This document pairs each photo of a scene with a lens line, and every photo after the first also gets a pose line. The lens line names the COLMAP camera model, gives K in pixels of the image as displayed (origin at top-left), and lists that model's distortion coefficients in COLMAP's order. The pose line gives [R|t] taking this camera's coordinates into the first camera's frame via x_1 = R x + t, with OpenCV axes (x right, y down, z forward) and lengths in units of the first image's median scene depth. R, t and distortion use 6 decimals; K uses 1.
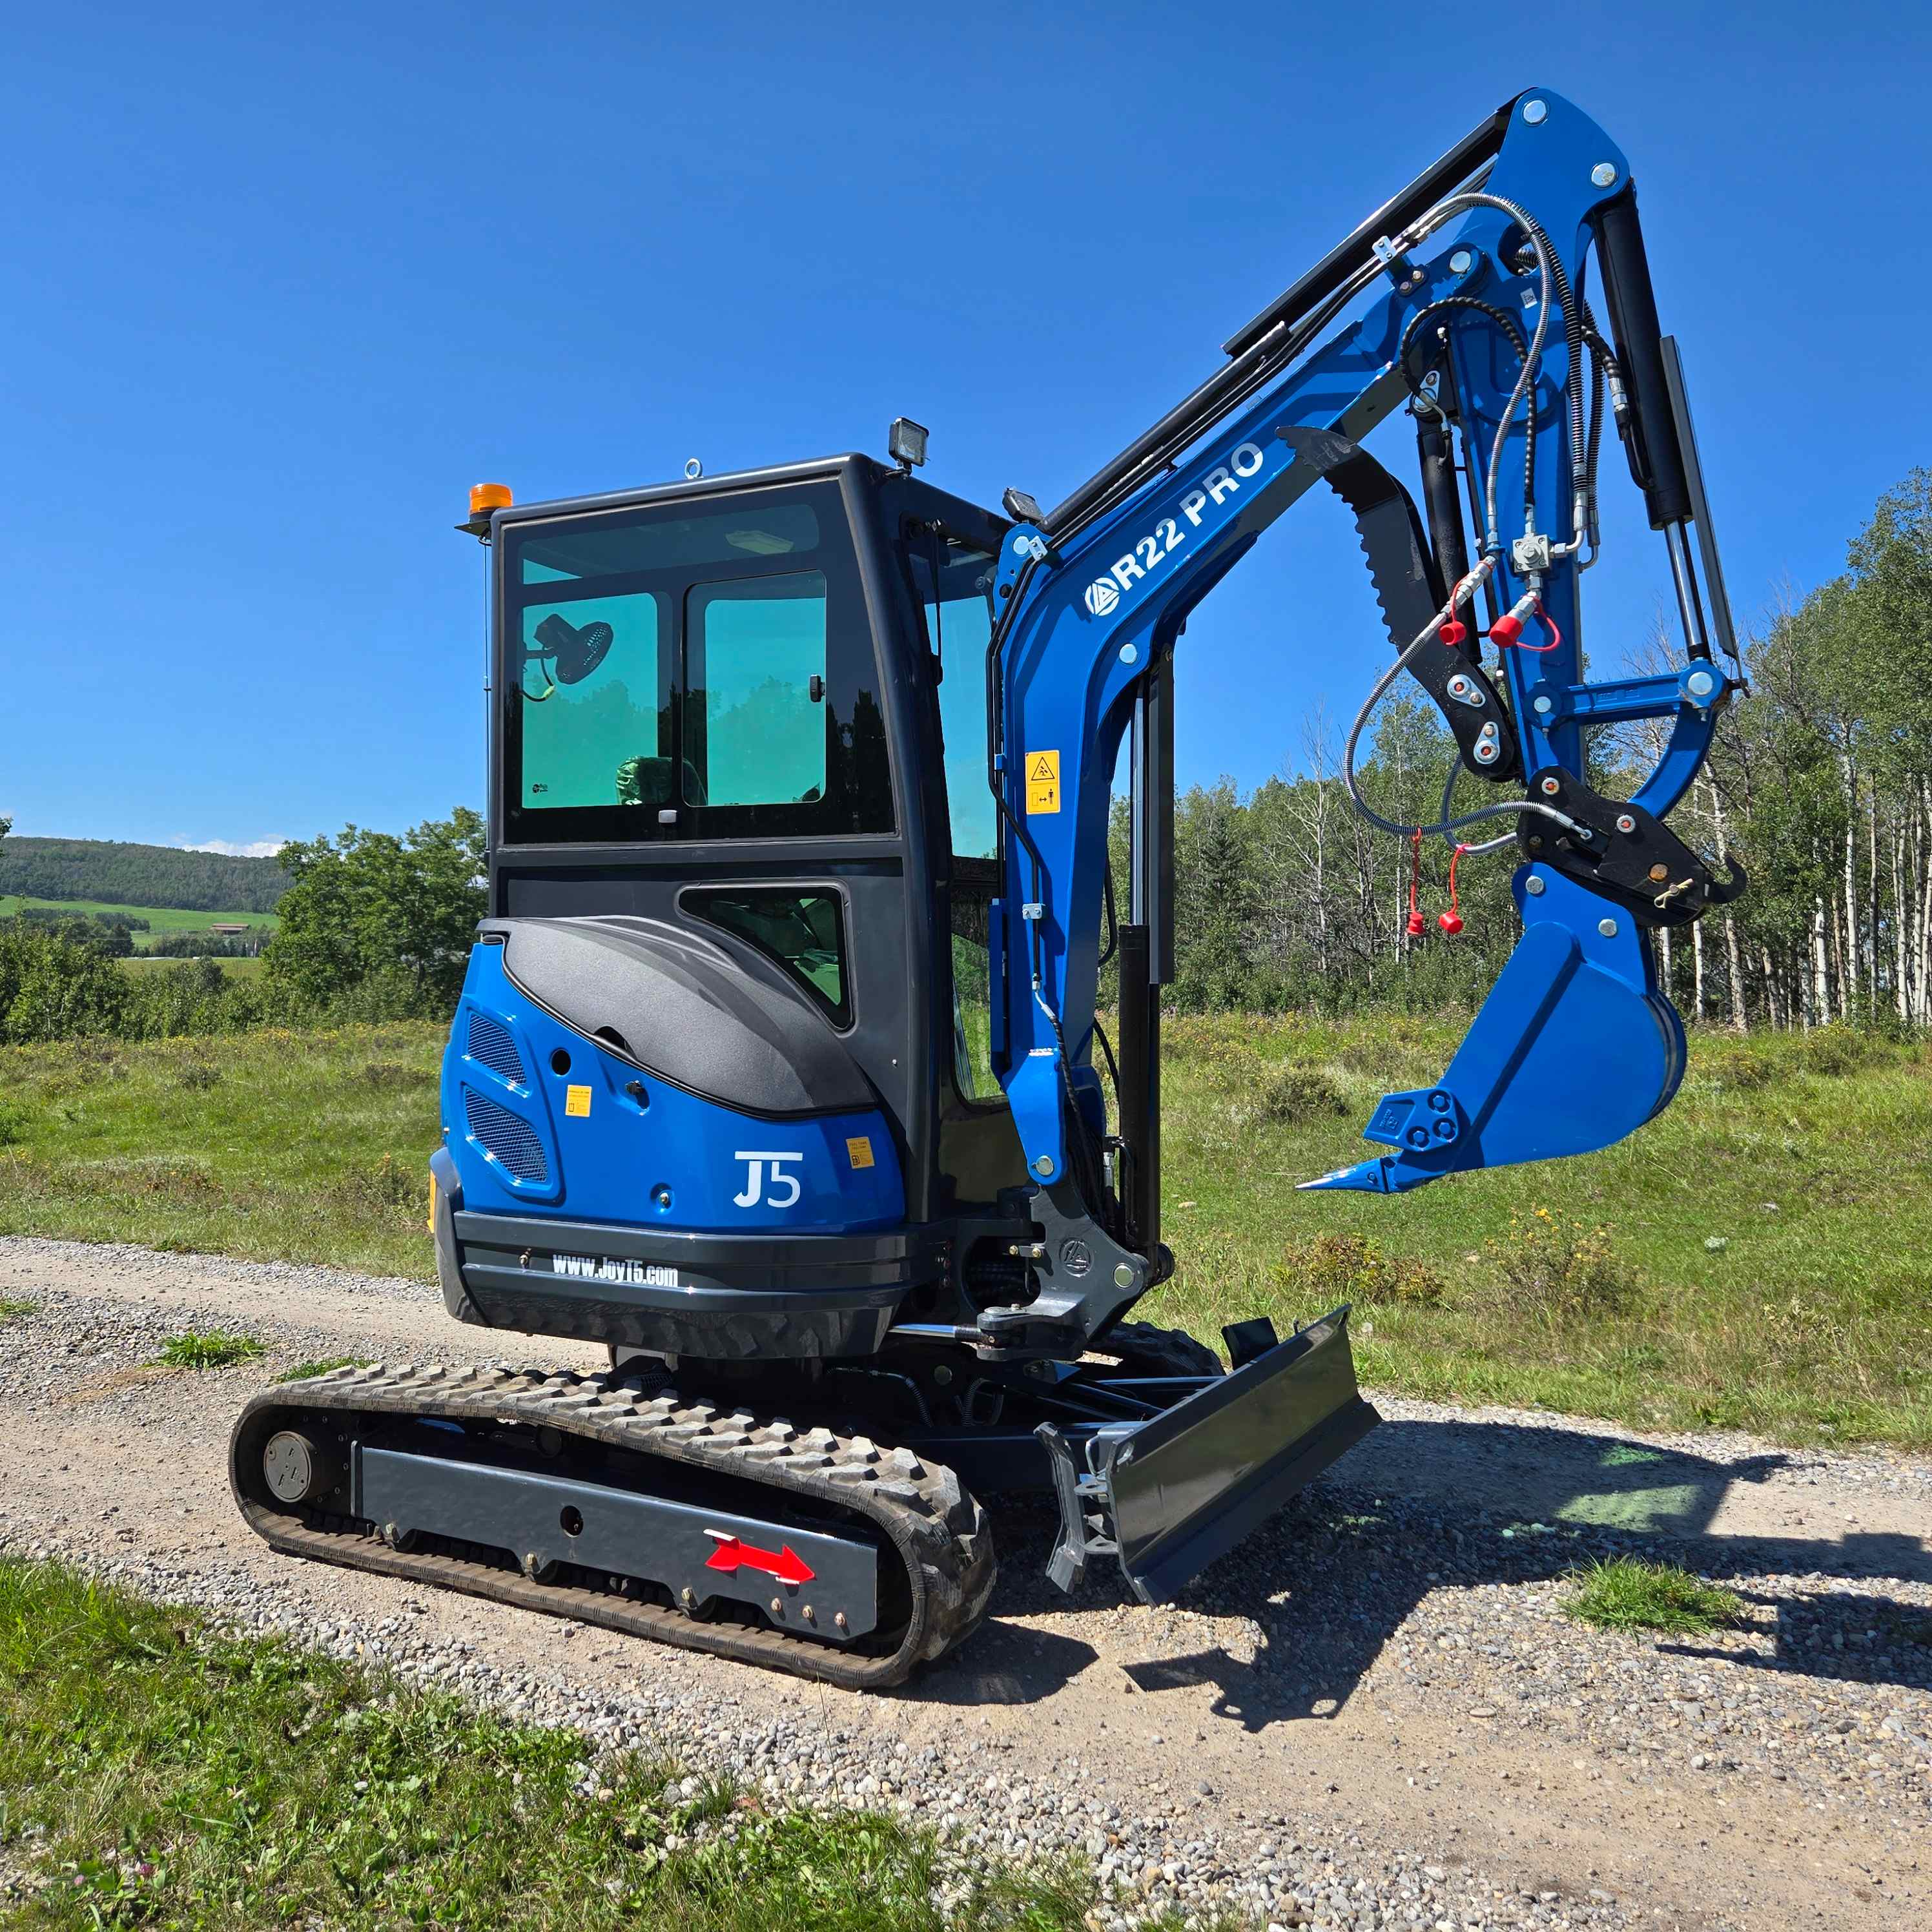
lens RADIAL K [[1664.2, 0, 952.2], [0, 1664.2, 959.7], [0, 0, 1]] dist [0.100368, -0.110943]
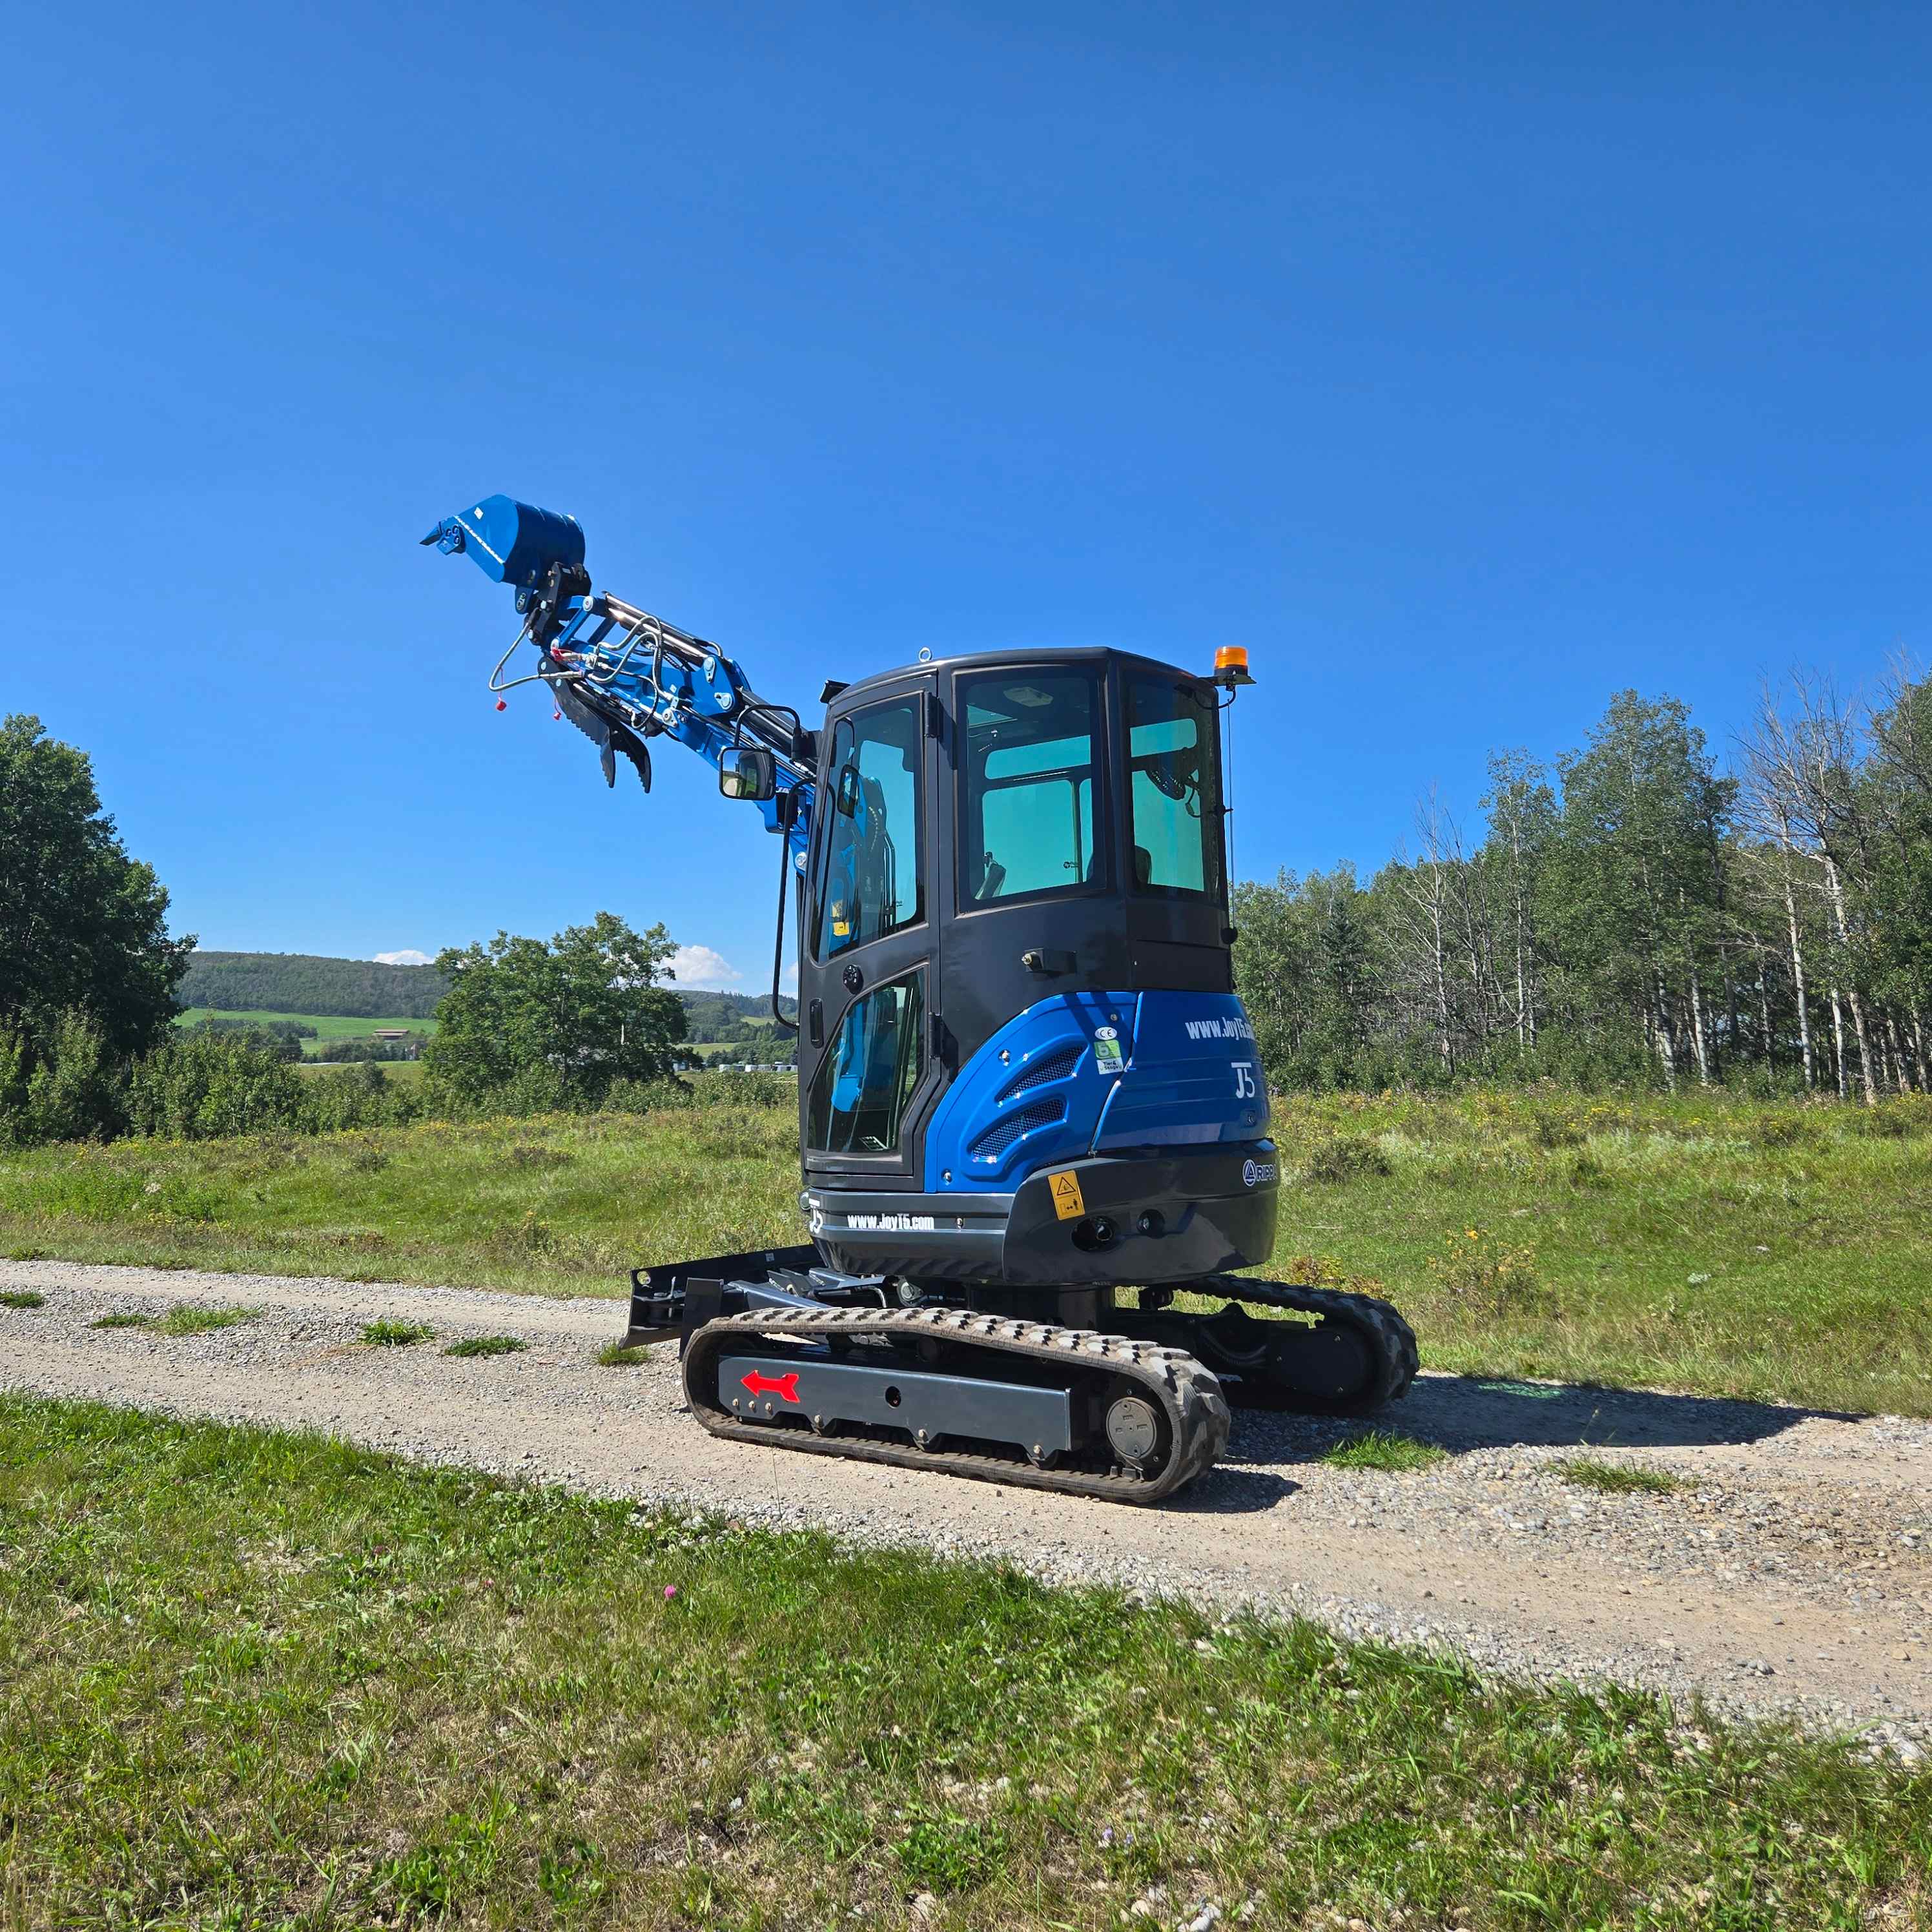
lens RADIAL K [[1693.0, 0, 933.3], [0, 1693.0, 963.2], [0, 0, 1]] dist [0.089476, -0.088517]
pose [[0.995224, -0.023000, -0.094866, 0.015261], [0.017873, 0.998351, -0.054543, 0.003198], [0.095964, 0.052587, 0.993995, -0.041012]]
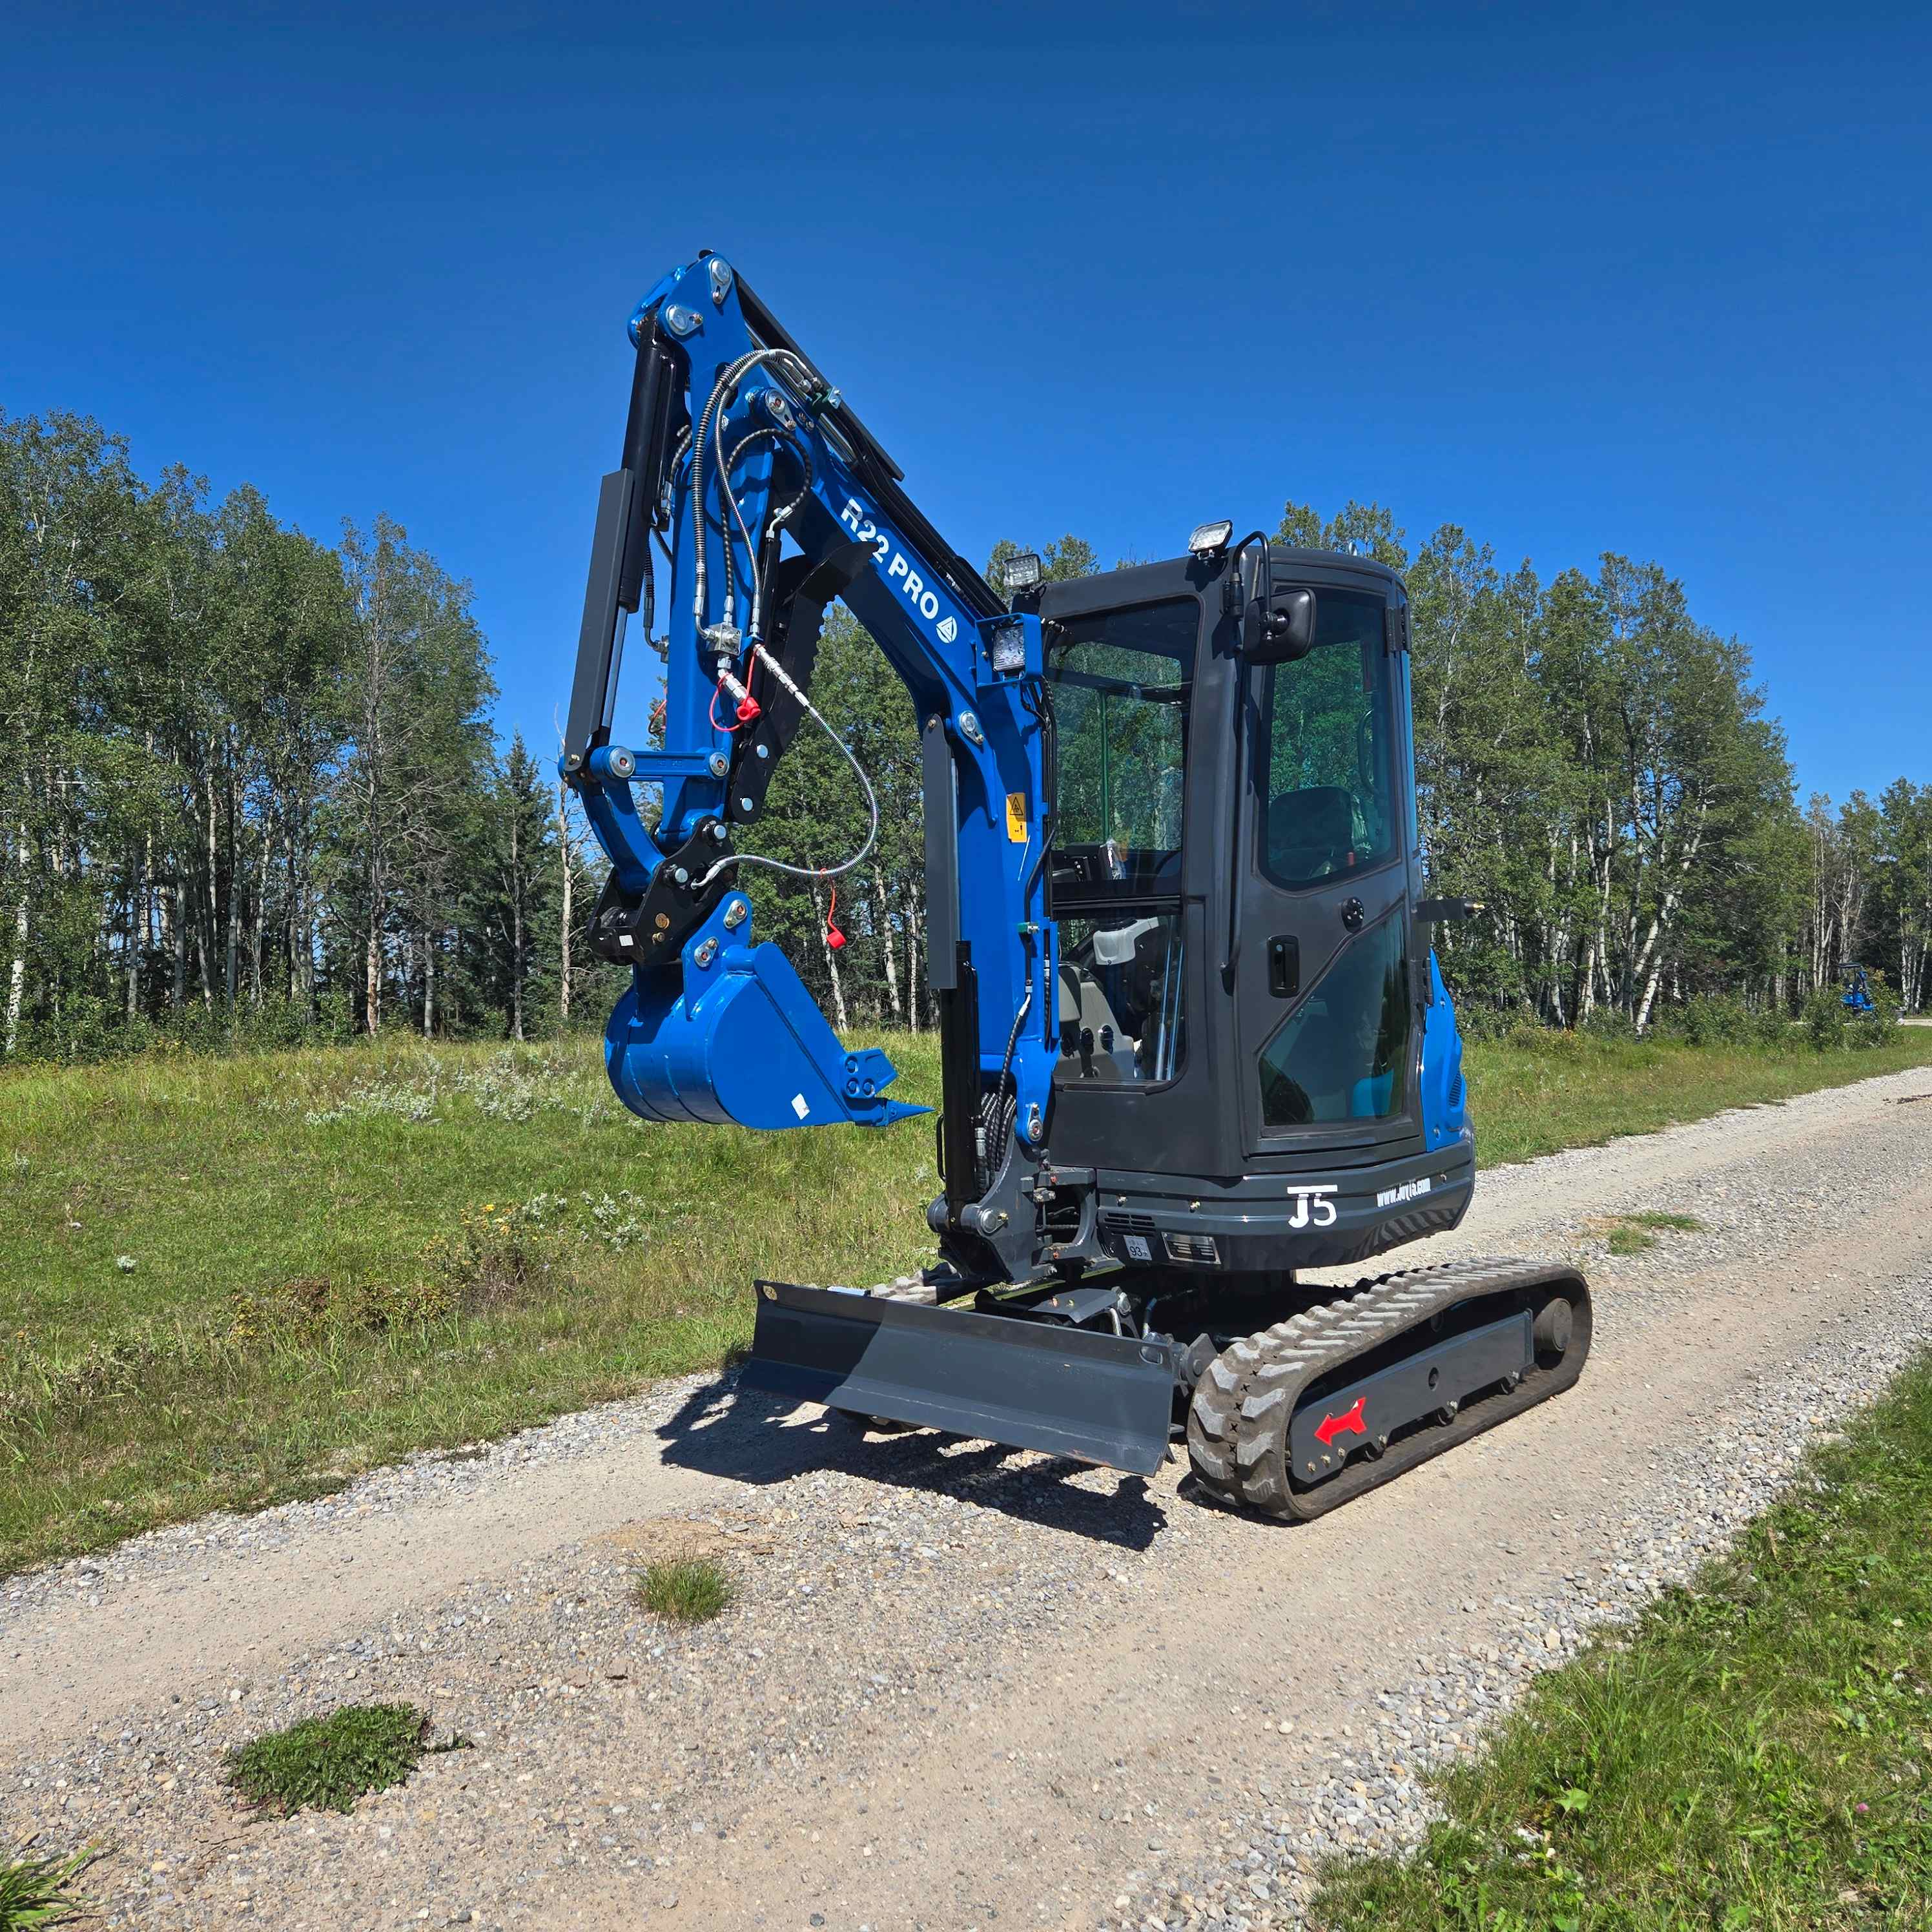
lens RADIAL K [[1699.8, 0, 960.2], [0, 1699.8, 976.9], [0, 0, 1]] dist [0.097540, -0.096478]
pose [[0.151448, -0.012268, 0.988389, -0.117954], [0.015163, 0.999834, 0.010086, -0.000311], [-0.988349, 0.013460, 0.151609, 0.098002]]
